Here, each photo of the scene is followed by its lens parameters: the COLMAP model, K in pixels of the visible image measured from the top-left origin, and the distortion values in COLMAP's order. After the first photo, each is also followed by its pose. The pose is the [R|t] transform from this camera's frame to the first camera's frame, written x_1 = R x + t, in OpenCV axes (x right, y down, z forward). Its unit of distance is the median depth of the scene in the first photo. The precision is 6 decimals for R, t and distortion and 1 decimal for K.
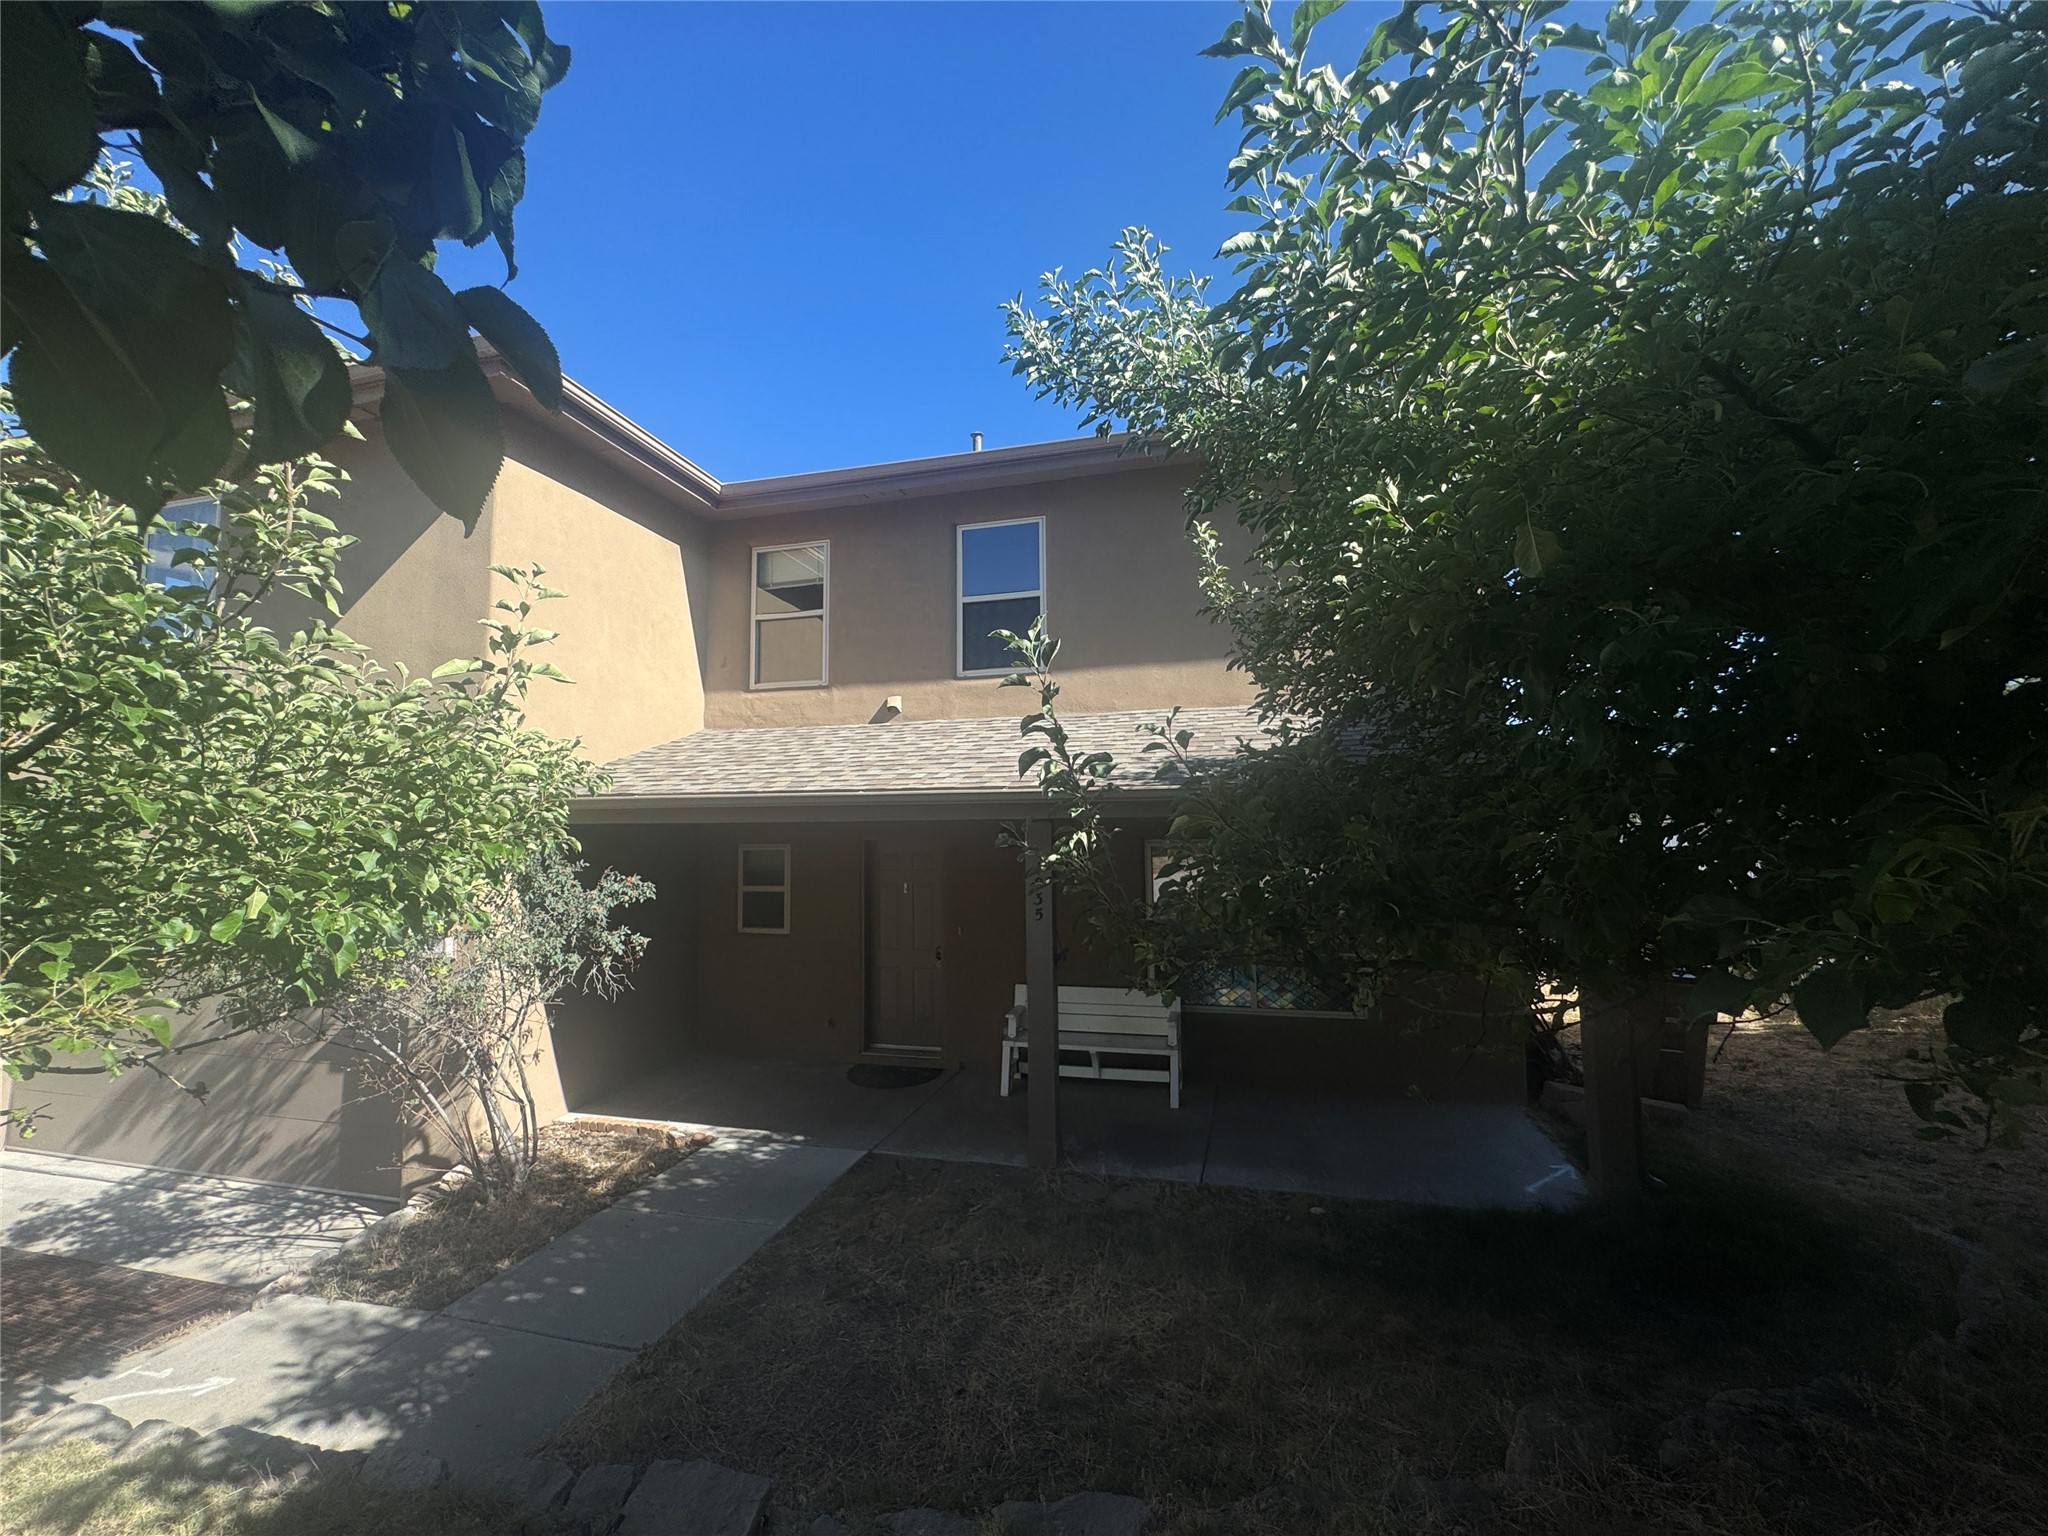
lens RADIAL K [[816.3, 0, 1024.0], [0, 816.3, 768.0], [0, 0, 1]] dist [-0.000072, -0.000058]
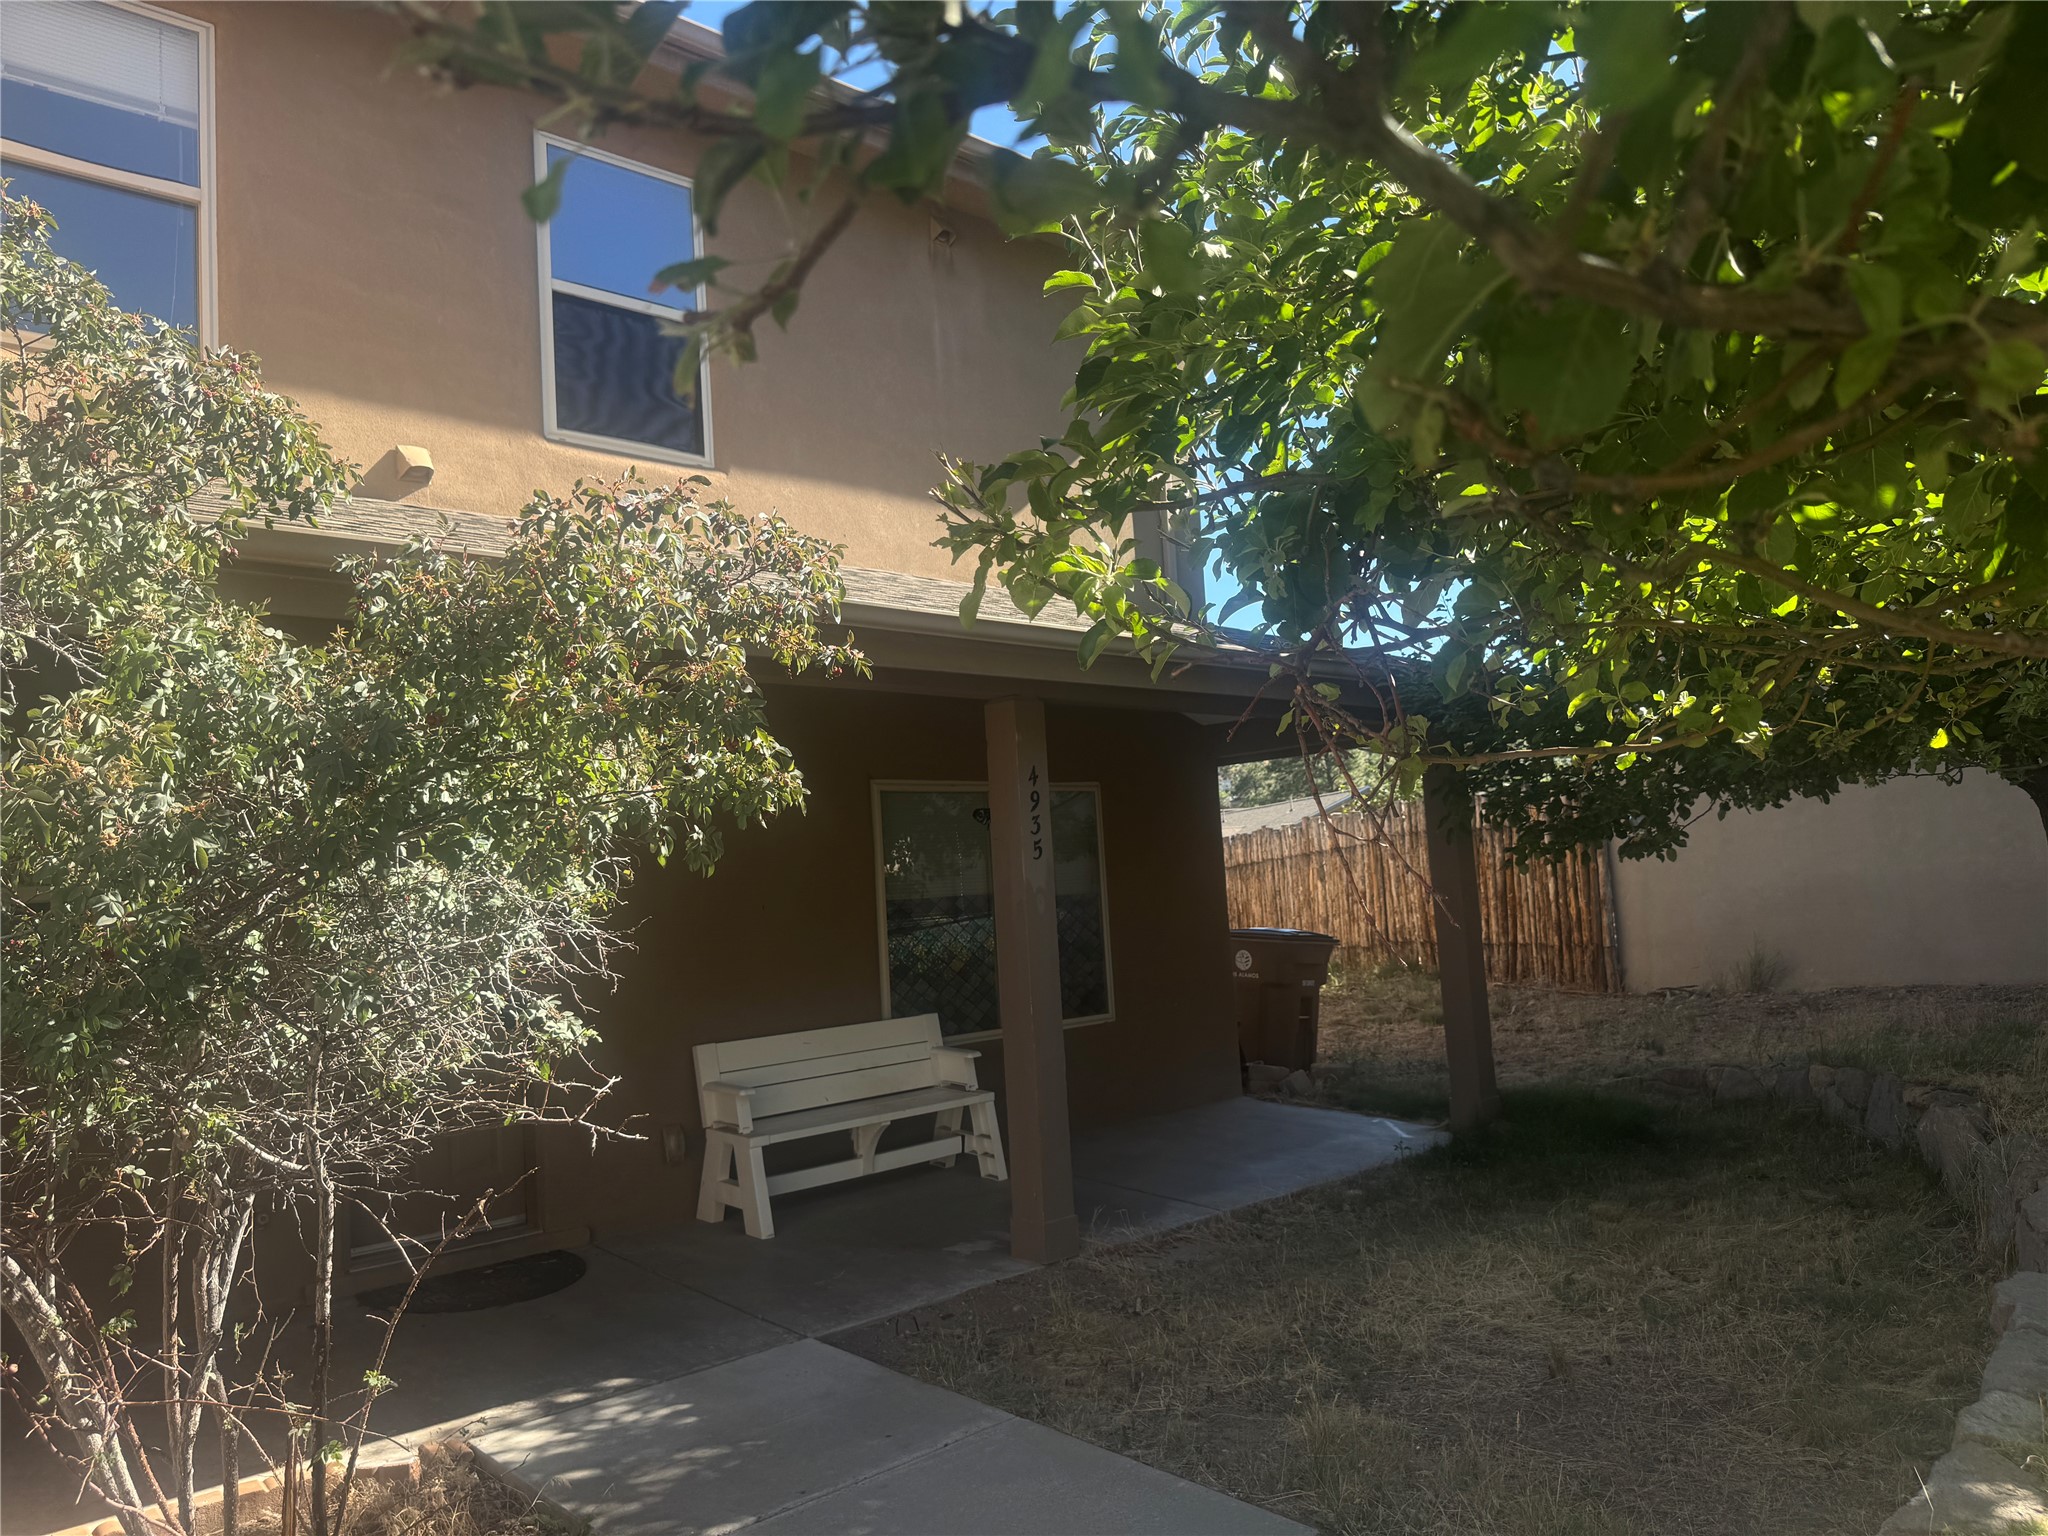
lens RADIAL K [[1456.0, 0, 1023.7], [0, 1456.0, 778.9], [0, 0, 1]] dist [-0.005302, 0.002285]
pose [[0.539470, 0.041190, 0.840997, -0.729571], [-0.019510, 0.999146, -0.036422, 0.133322], [-0.841779, 0.003241, 0.539813, 0.342541]]
